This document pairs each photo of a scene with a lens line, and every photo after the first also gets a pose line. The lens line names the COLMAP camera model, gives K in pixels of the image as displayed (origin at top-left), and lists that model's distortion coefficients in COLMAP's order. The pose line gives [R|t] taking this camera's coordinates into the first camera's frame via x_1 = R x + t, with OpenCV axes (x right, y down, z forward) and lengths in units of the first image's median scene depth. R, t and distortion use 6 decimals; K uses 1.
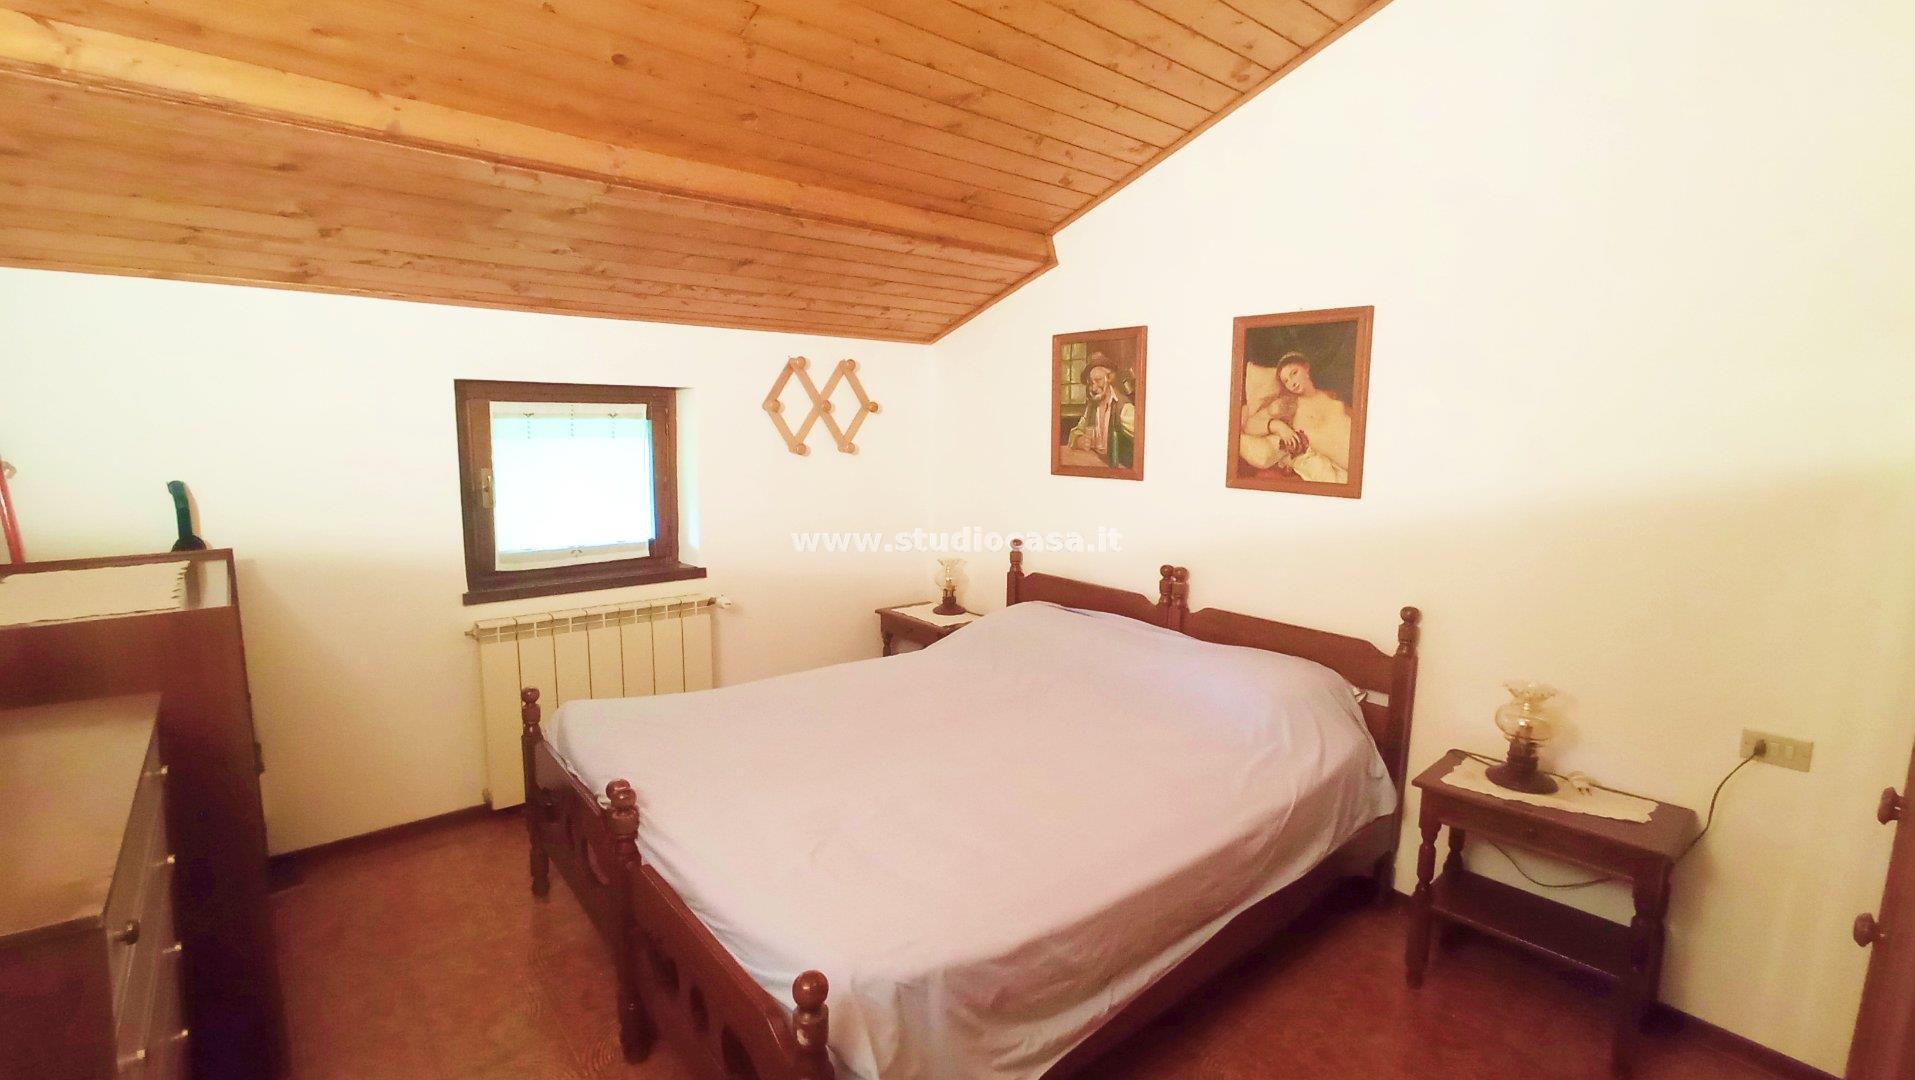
lens RADIAL K [[860.9, 0, 956.8], [0, 860.9, 536.4], [0, 0, 1]] dist [-0.024611, 0.017428]
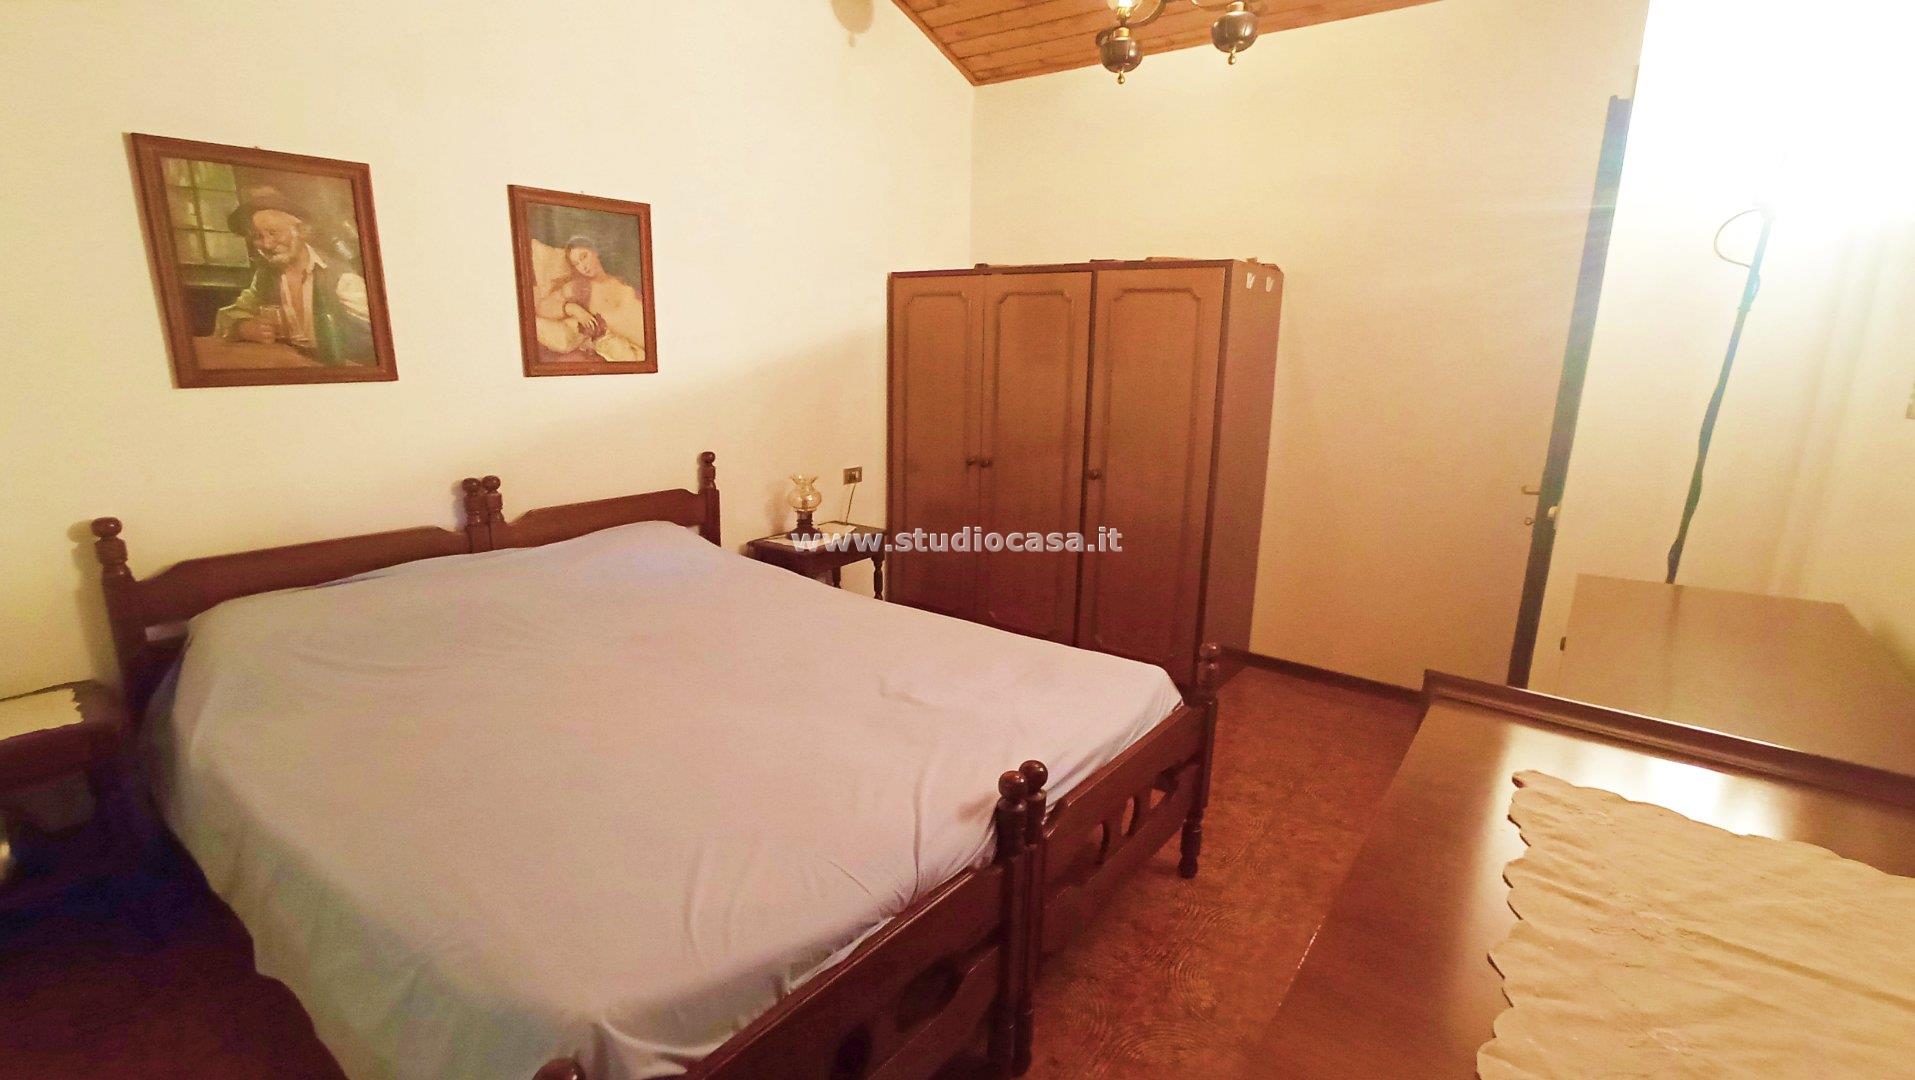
lens RADIAL K [[860.9, 0, 956.8], [0, 860.9, 536.4], [0, 0, 1]] dist [-0.024611, 0.017428]
pose [[-0.215736, -0.250288, 0.943830, -0.730984], [0.103197, 0.955334, 0.276926, -0.104793], [-0.970983, 0.157143, -0.180271, 0.780575]]
